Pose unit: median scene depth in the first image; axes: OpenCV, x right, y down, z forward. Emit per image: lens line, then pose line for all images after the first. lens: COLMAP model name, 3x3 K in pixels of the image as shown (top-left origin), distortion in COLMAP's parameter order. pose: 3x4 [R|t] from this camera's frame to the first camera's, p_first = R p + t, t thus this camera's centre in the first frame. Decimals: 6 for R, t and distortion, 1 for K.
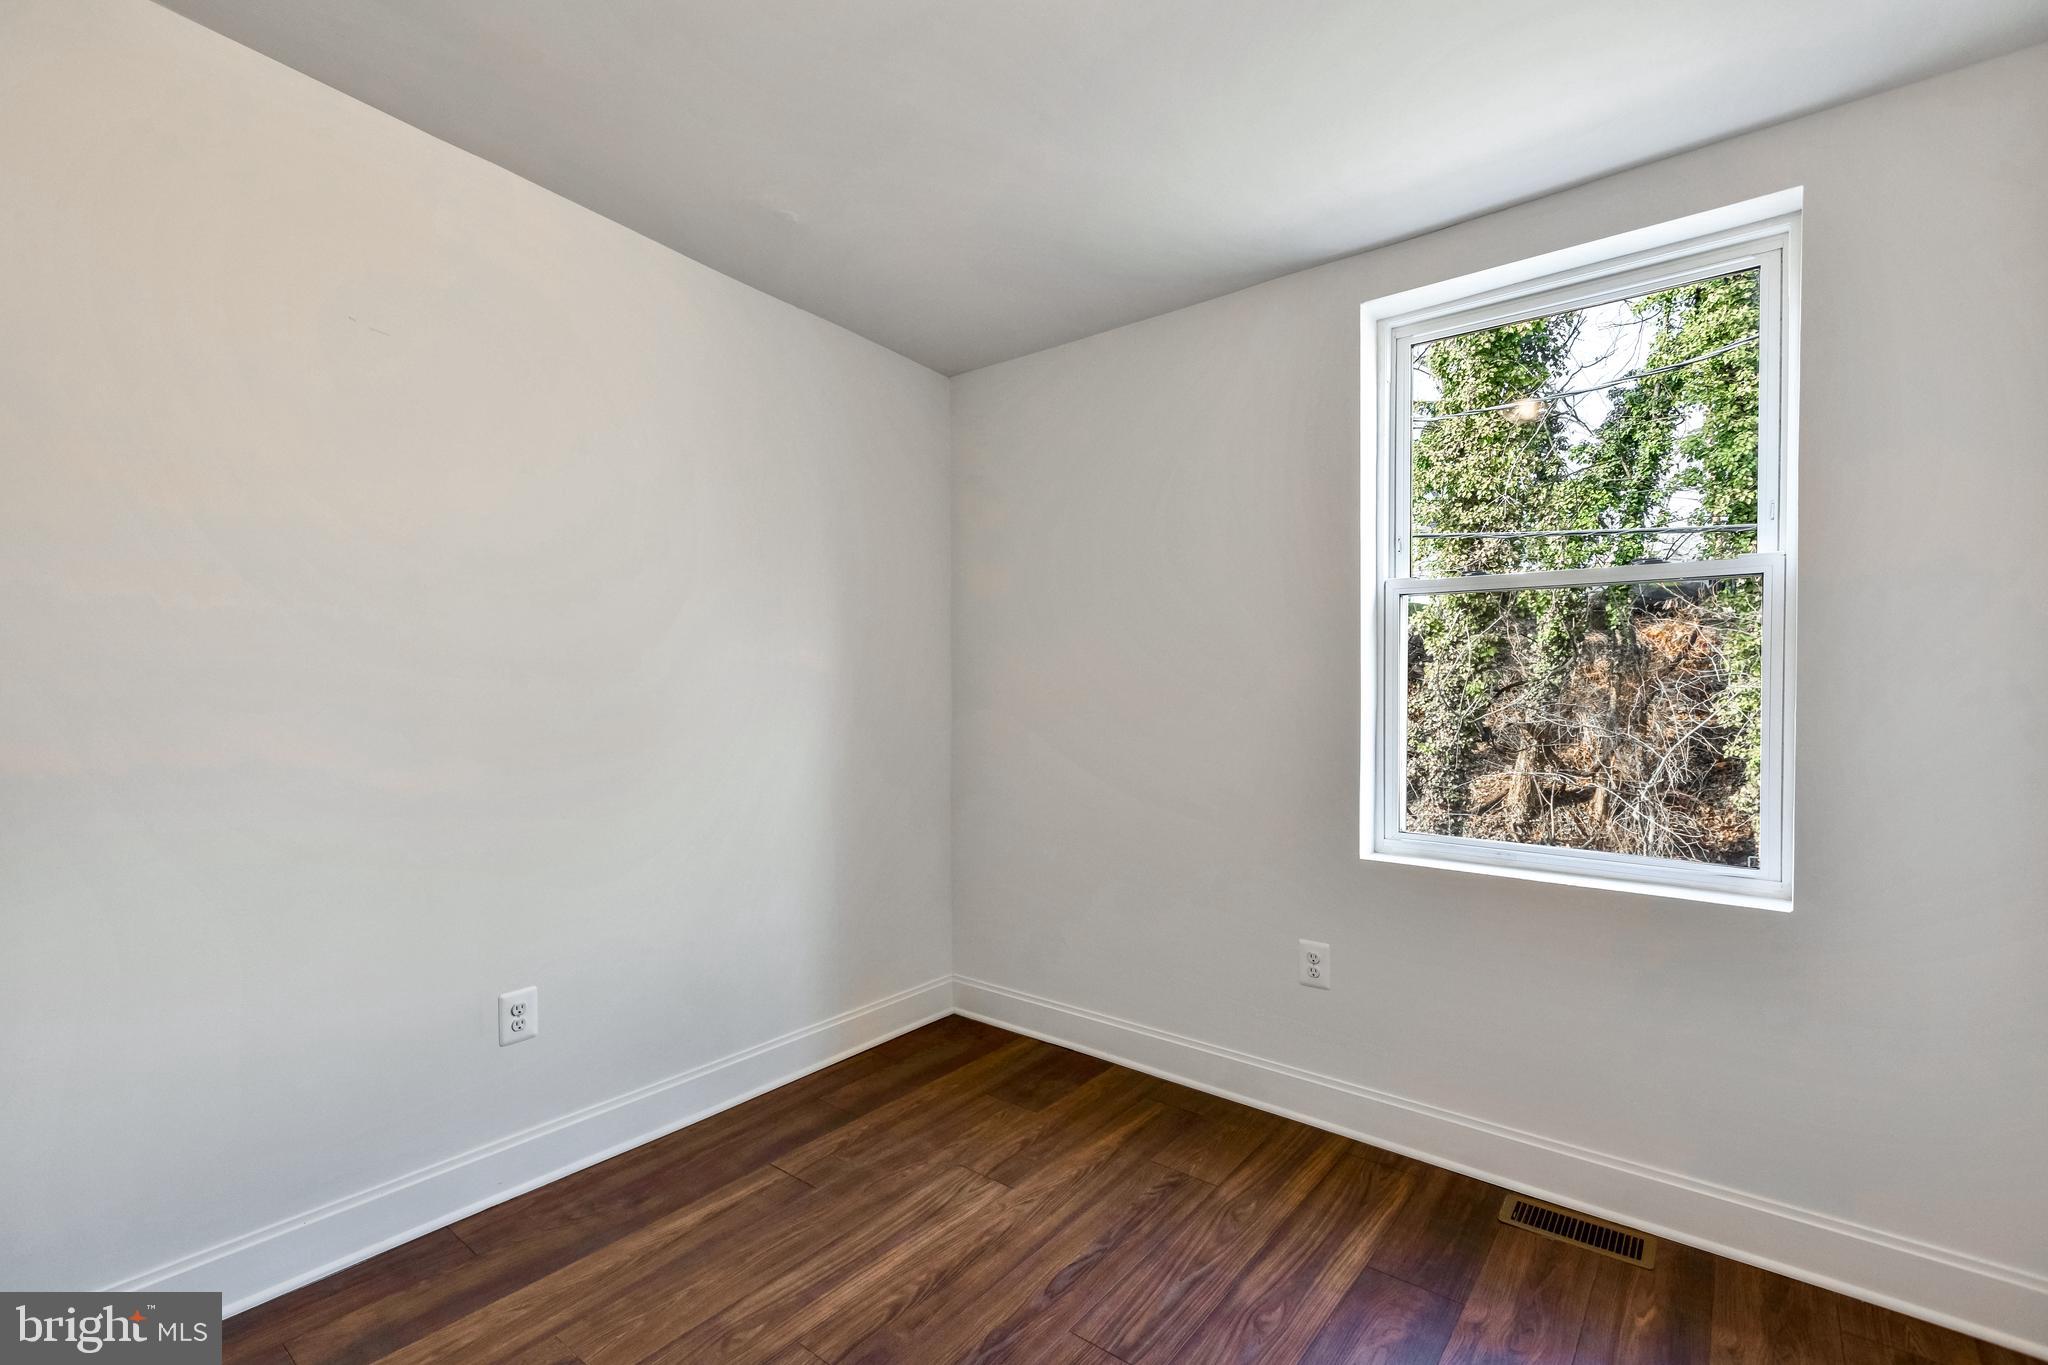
lens RADIAL K [[935.0, 0, 978.7], [0, 935.0, 677.5], [0, 0, 1]] dist [0.000712, 0.000155]
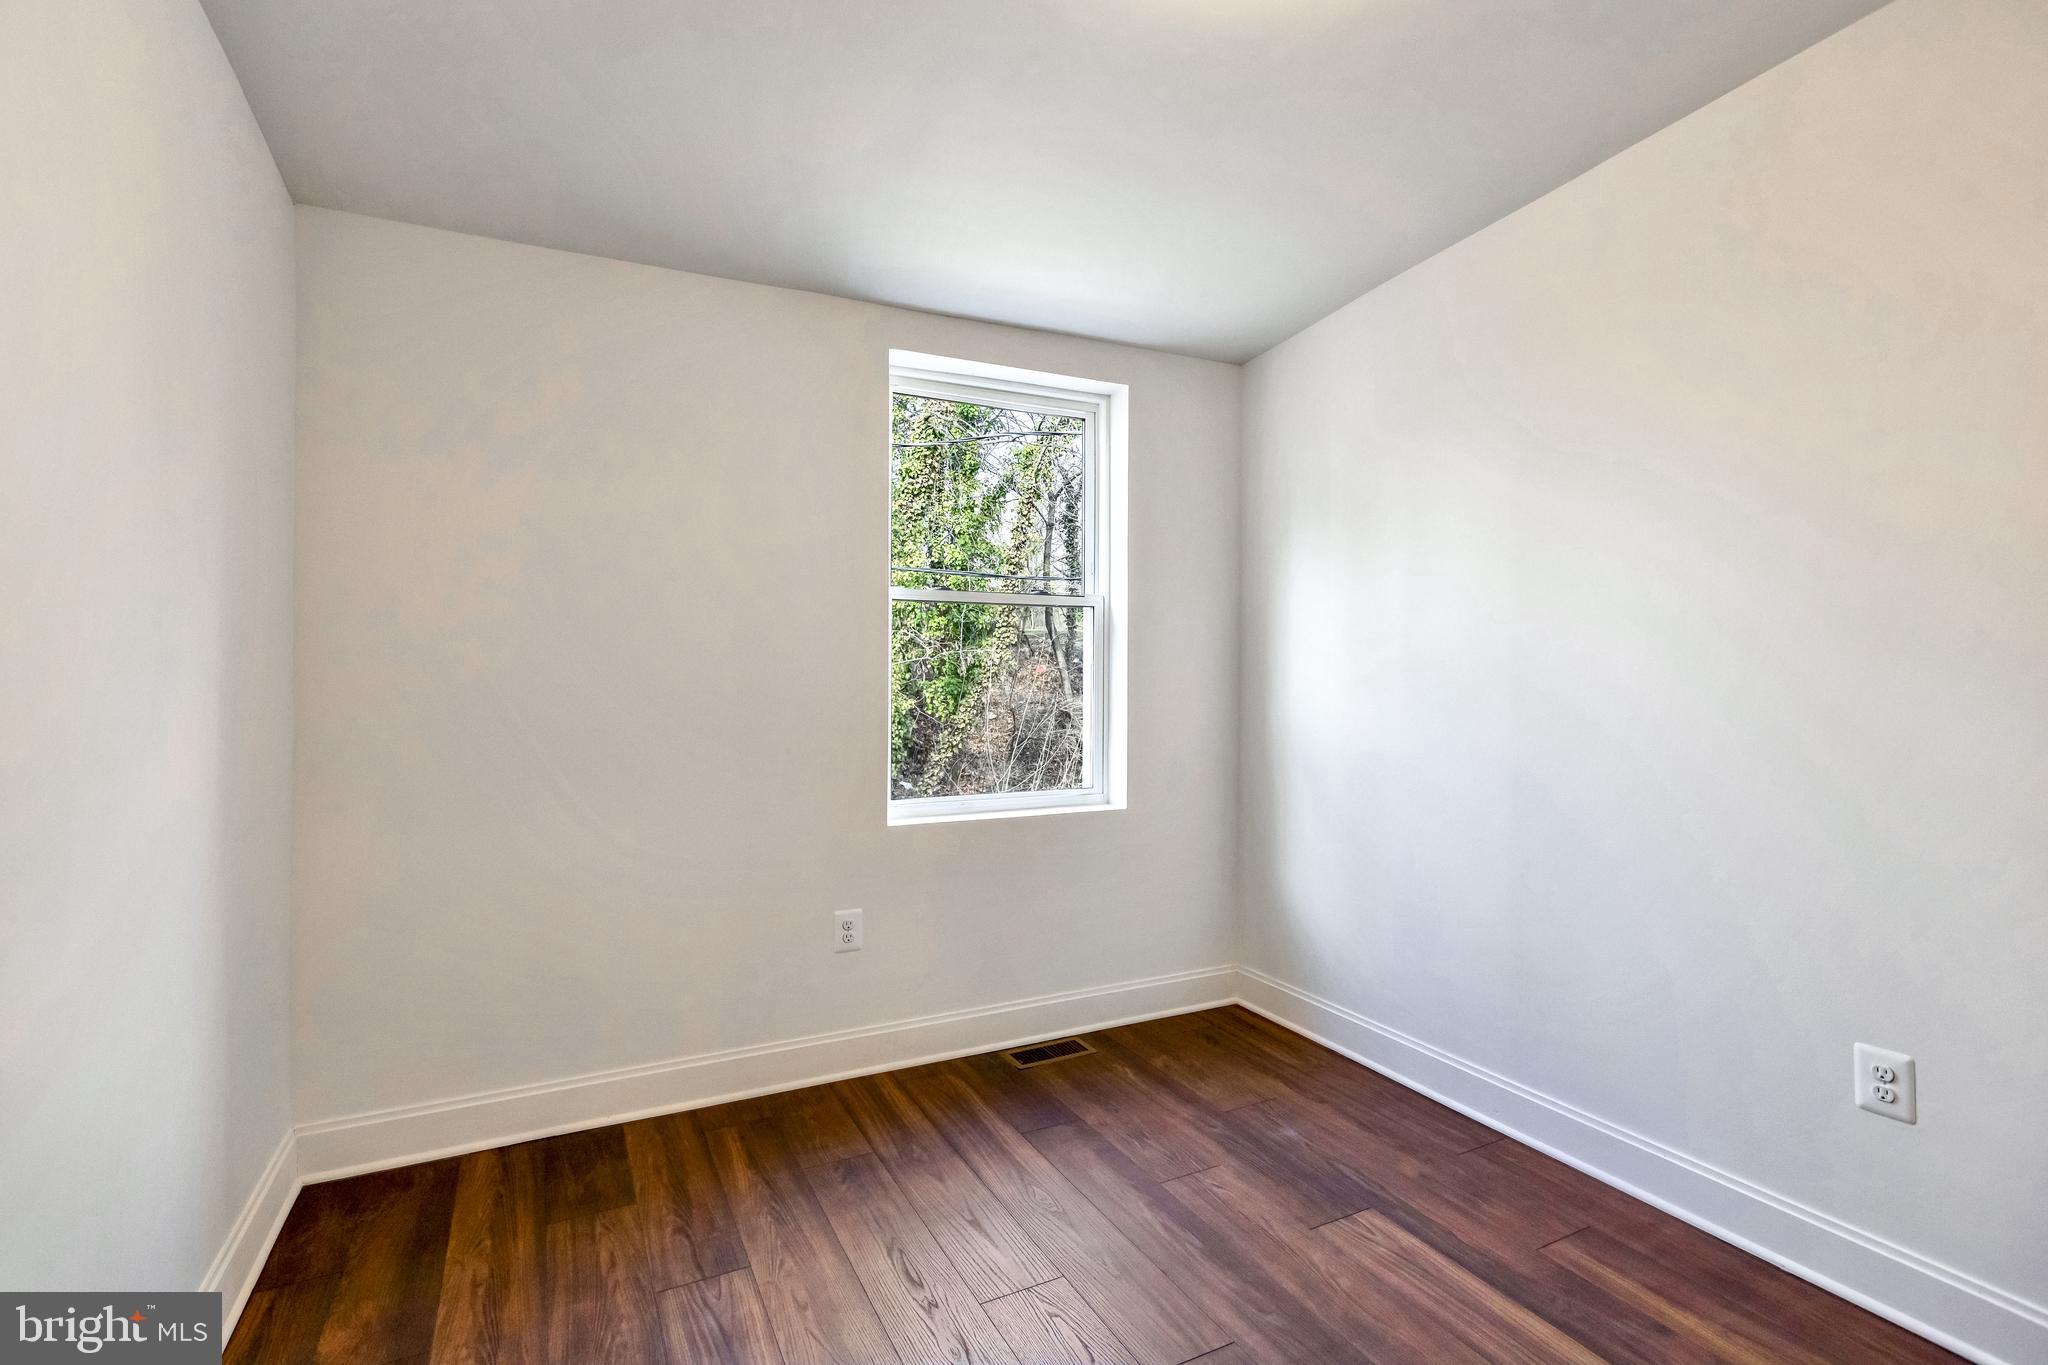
lens RADIAL K [[935.0, 0, 978.7], [0, 935.0, 677.5], [0, 0, 1]] dist [0.000712, 0.000155]
pose [[0.411380, -0.000222, 0.911464, -0.606359], [0.009581, 0.999946, -0.004080, 0.014754], [-0.911414, 0.010411, 0.411360, 0.421828]]
